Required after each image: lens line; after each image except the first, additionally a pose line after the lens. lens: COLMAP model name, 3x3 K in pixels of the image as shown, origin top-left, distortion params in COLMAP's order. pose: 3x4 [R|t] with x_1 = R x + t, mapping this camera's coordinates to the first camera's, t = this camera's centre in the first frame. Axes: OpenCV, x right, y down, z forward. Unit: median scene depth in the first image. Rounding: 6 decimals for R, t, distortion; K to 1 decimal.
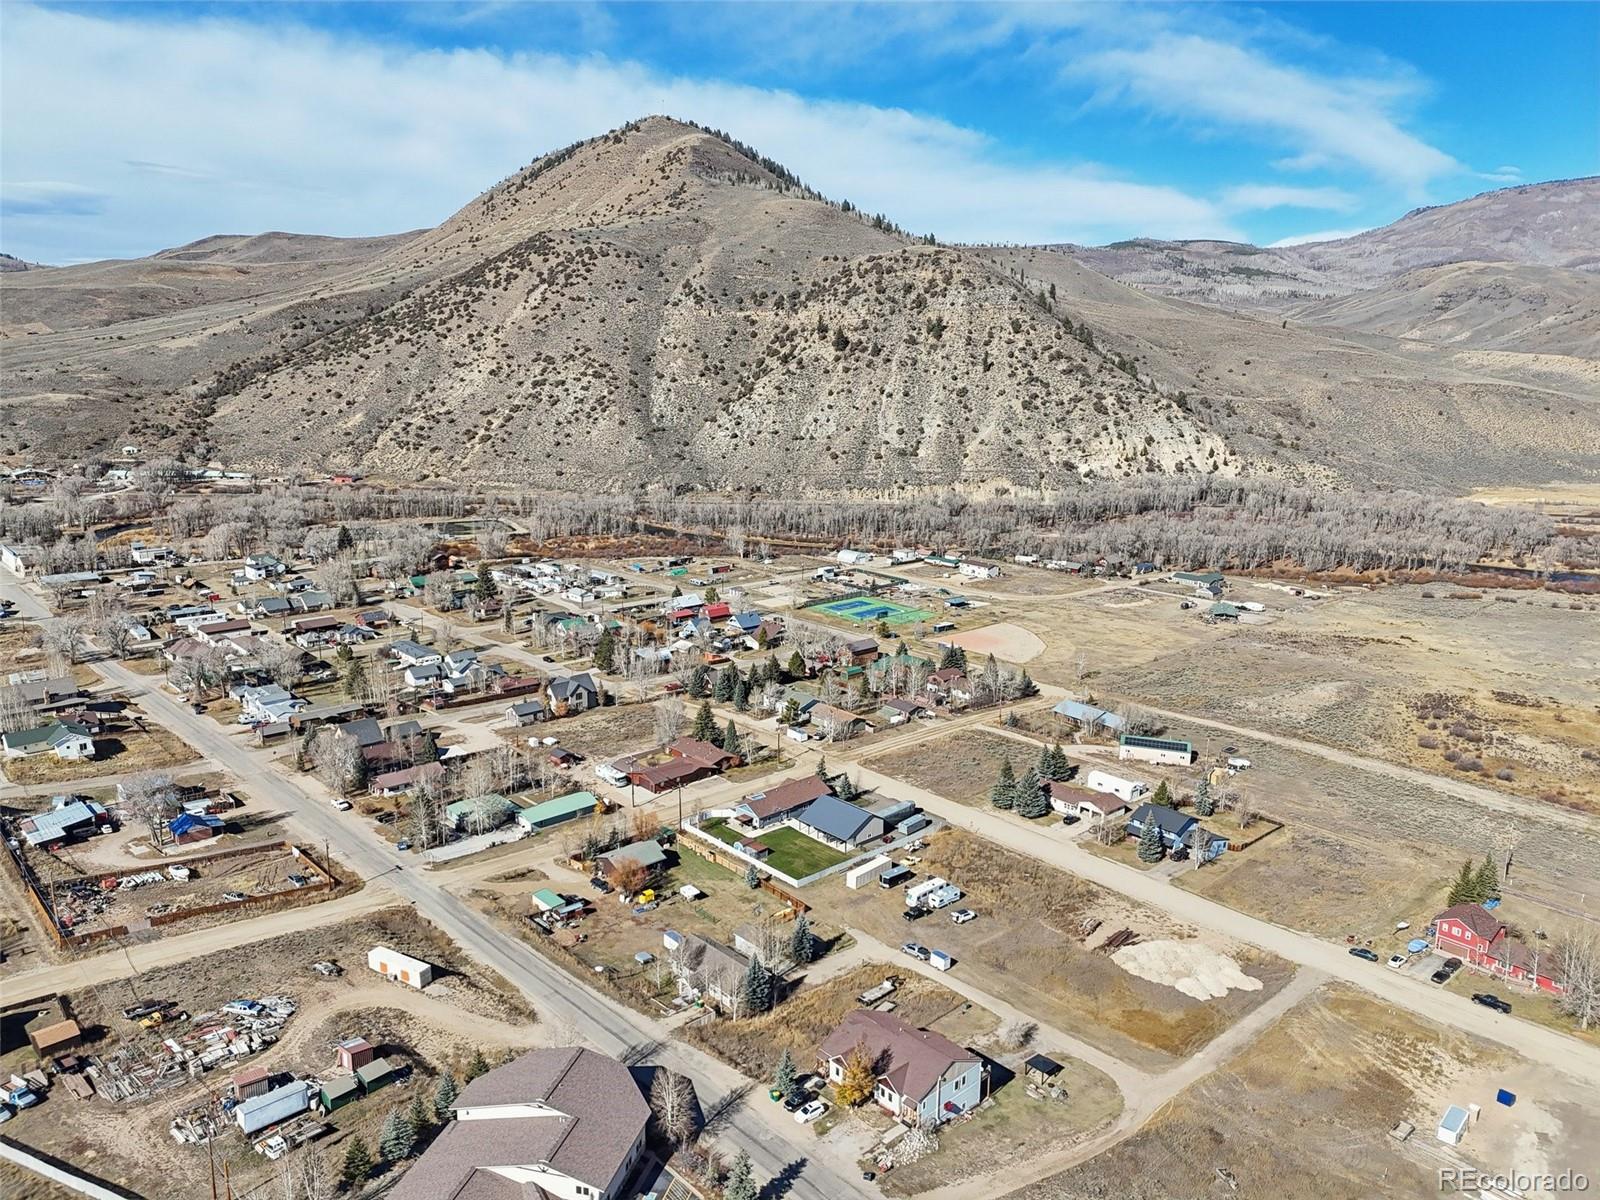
lens RADIAL K [[1155.6, 0, 811.1], [0, 1155.6, 620.4], [0, 0, 1]] dist [0.092648, -0.118406]
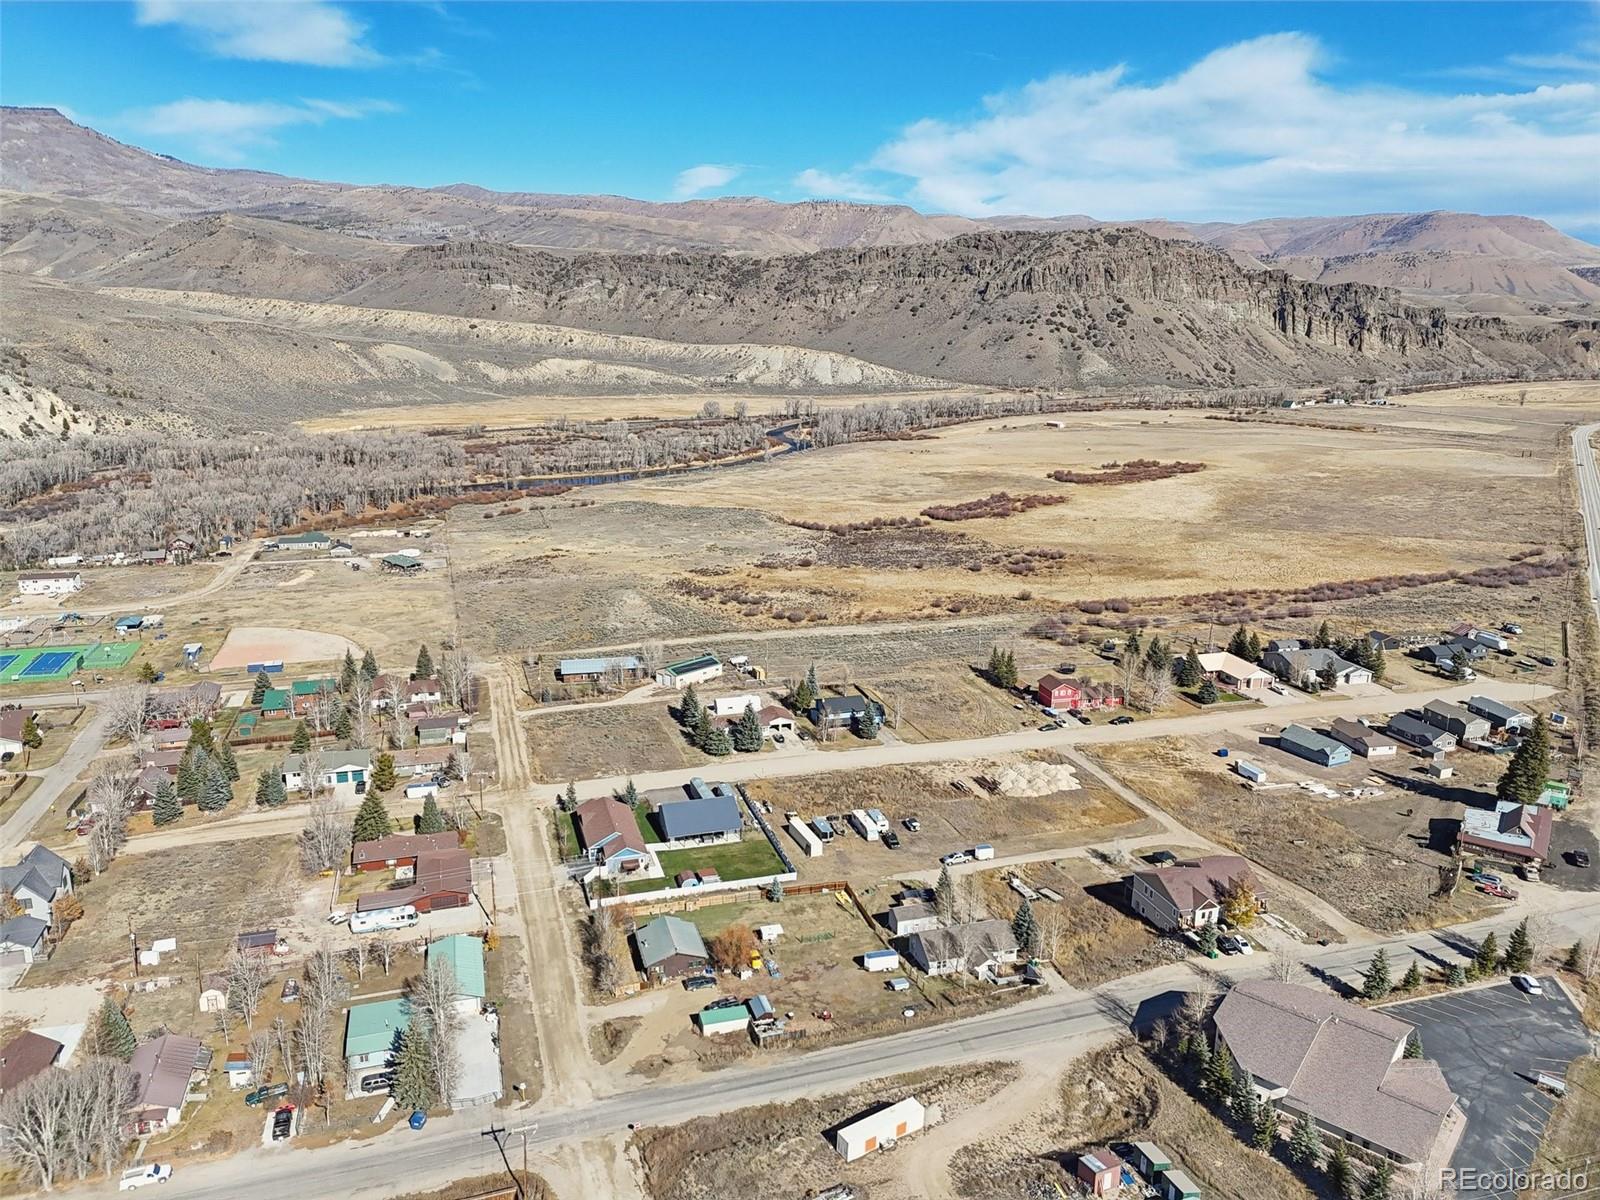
lens RADIAL K [[1159.6, 0, 795.9], [0, 1159.6, 593.3], [0, 0, 1]] dist [0.081199, -0.080119]
pose [[0.437763, -0.229368, 0.869341, -0.192217], [0.202664, 0.967201, 0.153135, -0.034859], [-0.875951, 0.109148, 0.469889, 0.128365]]
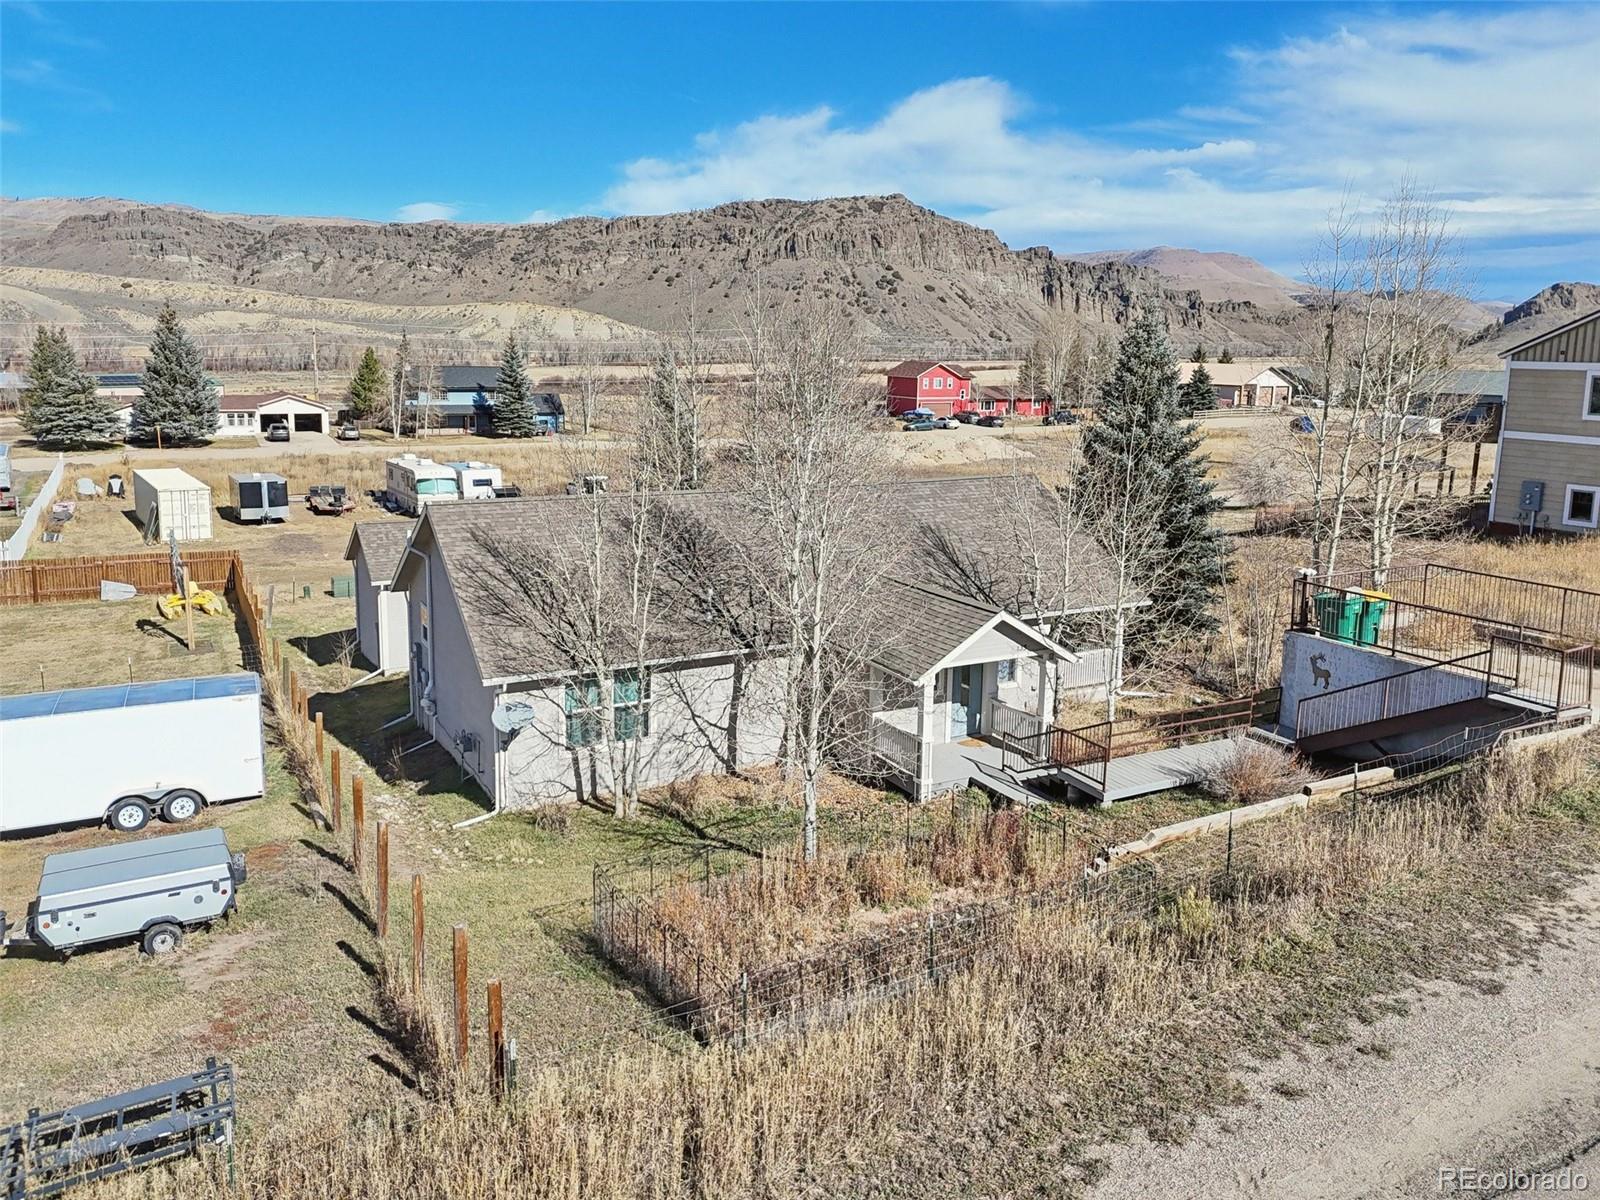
lens RADIAL K [[1192.6, 0, 791.0], [0, 1192.6, 541.7], [0, 0, 1]] dist [0.073783, -0.079150]
pose [[0.257963, -0.170258, 0.951035, -0.045117], [0.216399, 0.969524, 0.114871, 0.055994], [-0.941608, 0.176170, 0.286945, 0.195588]]
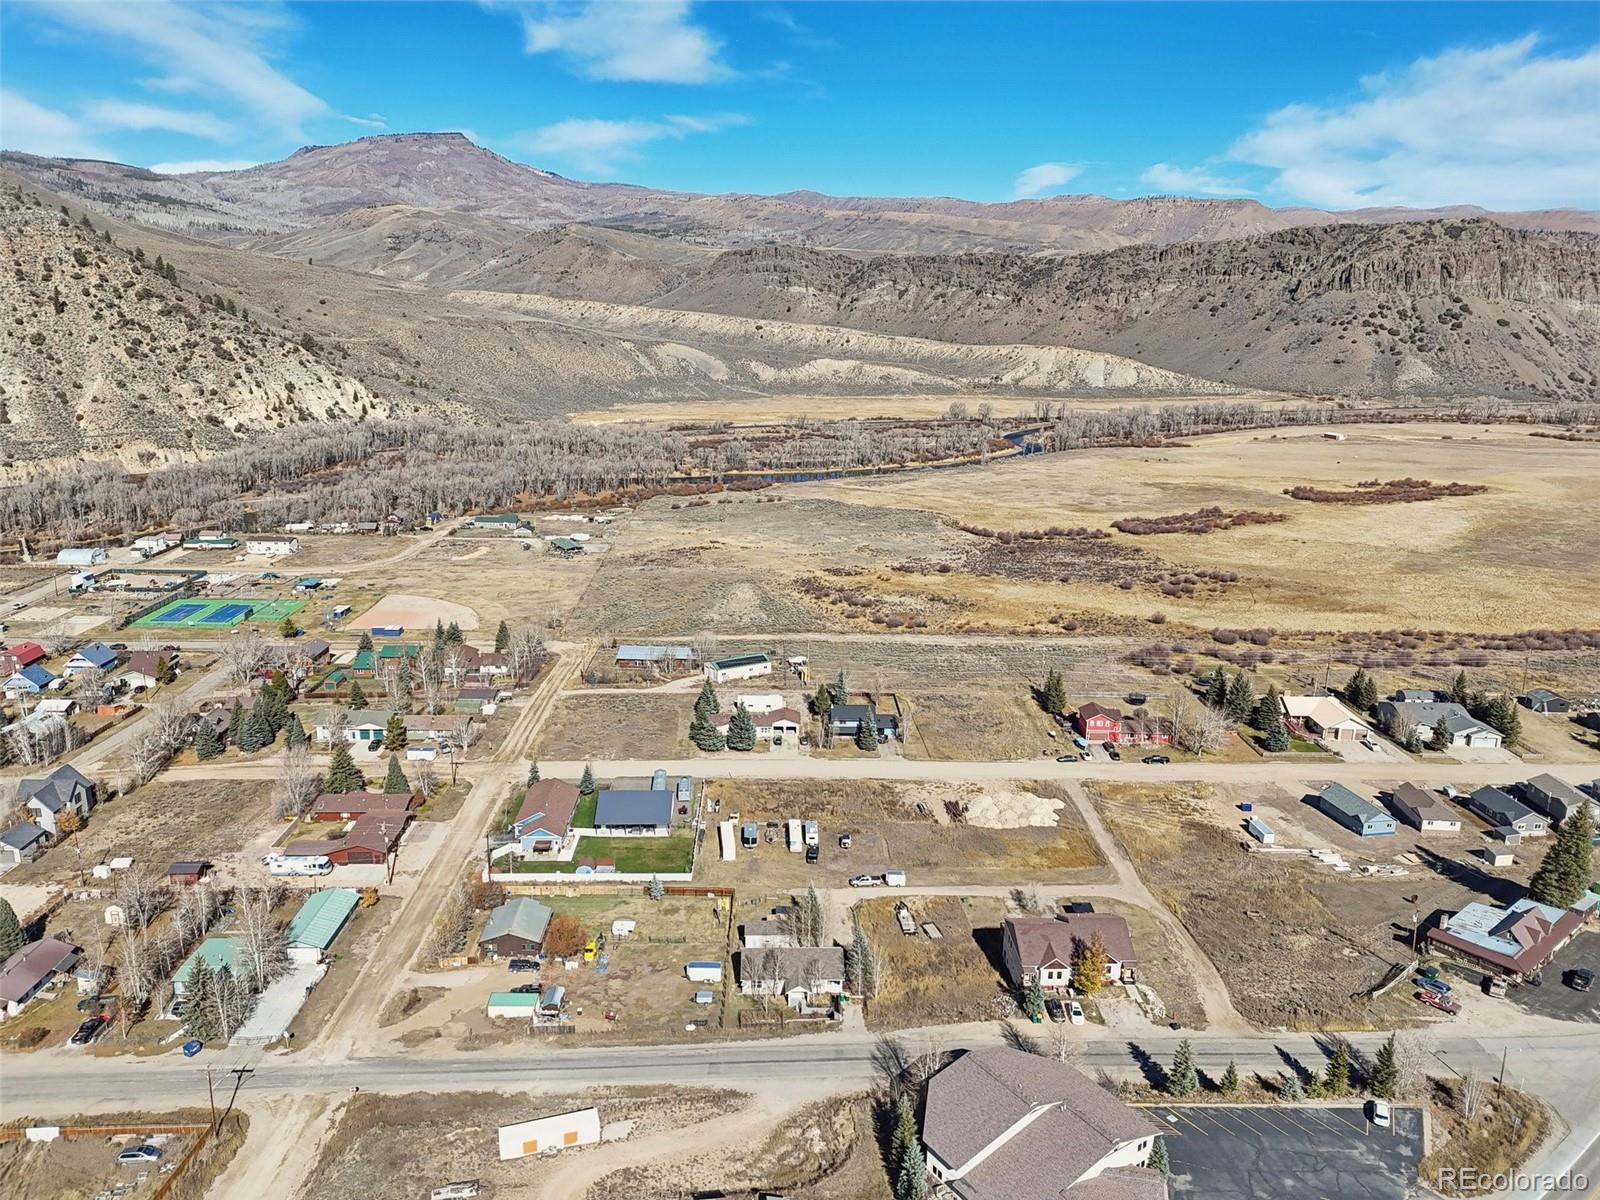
lens RADIAL K [[1156.6, 0, 800.0], [0, 1156.6, 600.0], [0, 0, 1]] dist [0.076487, -0.067032]
pose [[0.662764, -0.194645, 0.723089, -0.144315], [0.169136, 0.979584, 0.108663, -0.019667], [-0.729477, 0.050282, 0.682155, 0.068445]]
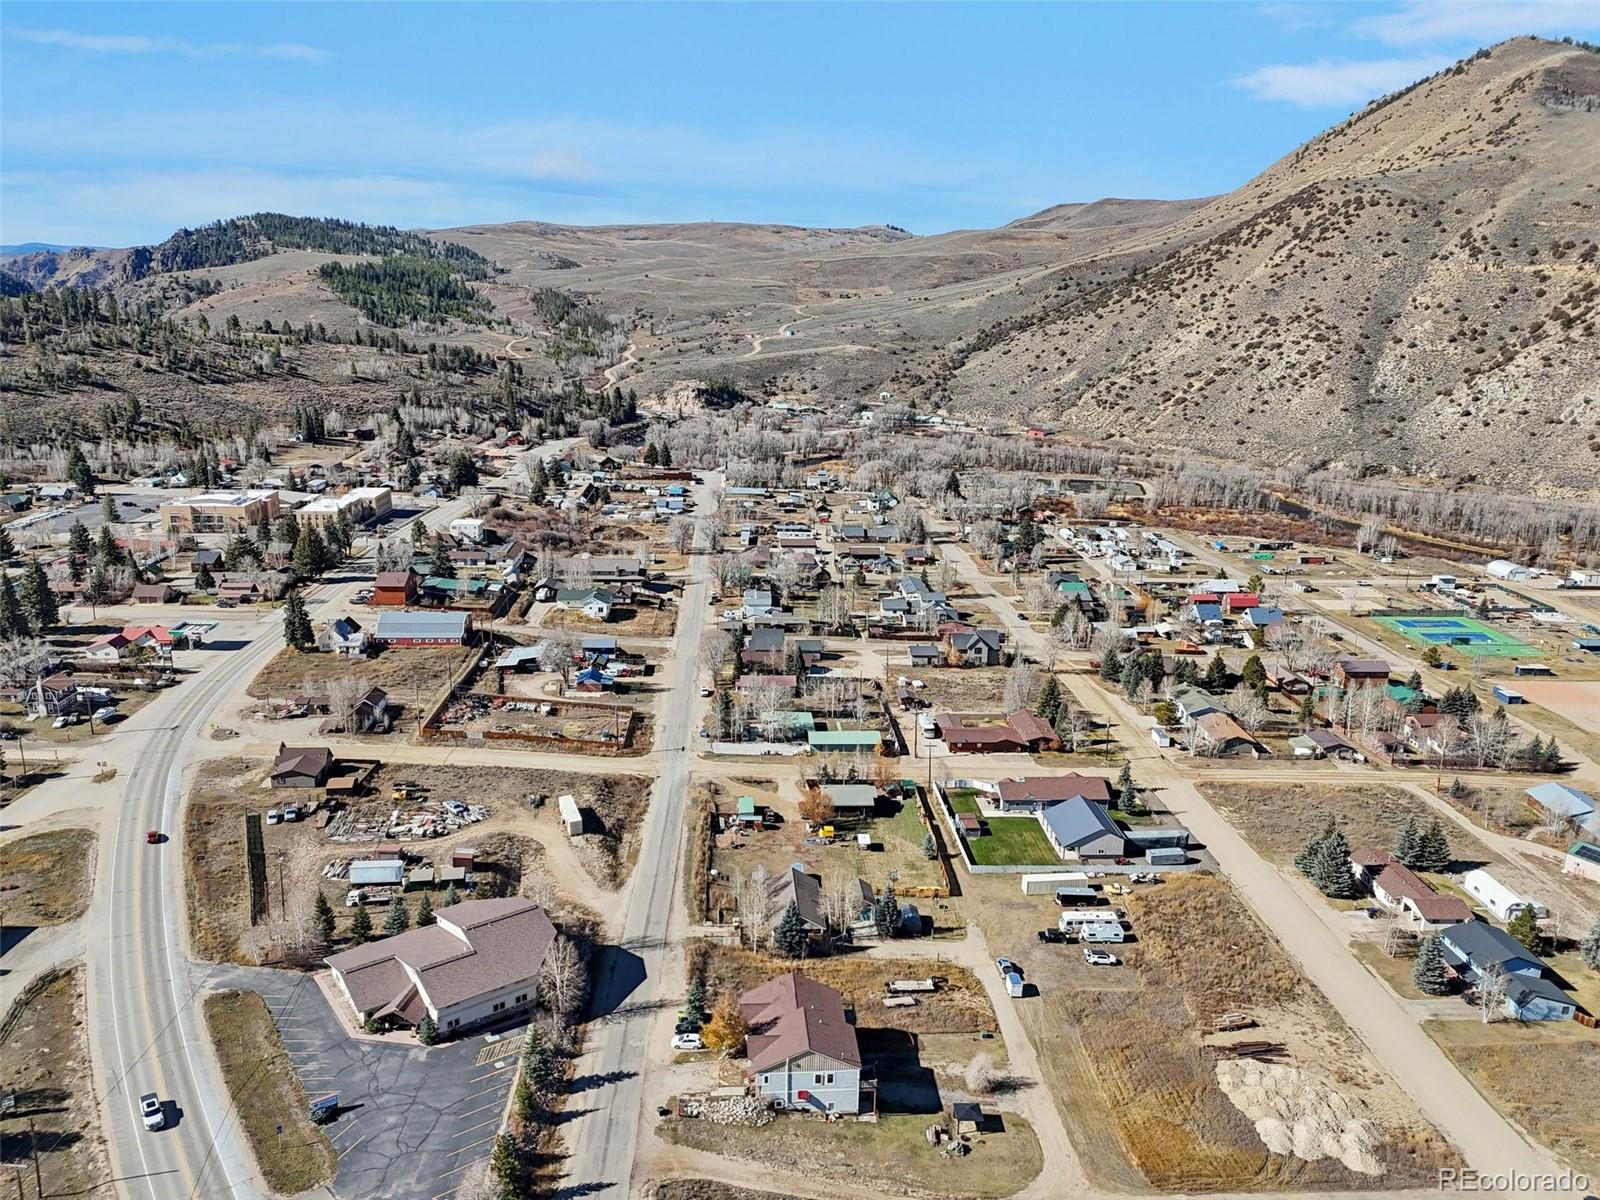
lens RADIAL K [[1172.2, 0, 801.1], [0, 1172.2, 593.3], [0, 0, 1]] dist [0.079664, -0.079227]
pose [[0.775785, 0.162653, -0.609673, 0.105024], [-0.159327, 0.985392, 0.060154, -0.007253], [0.610551, 0.050471, 0.790367, 0.035581]]
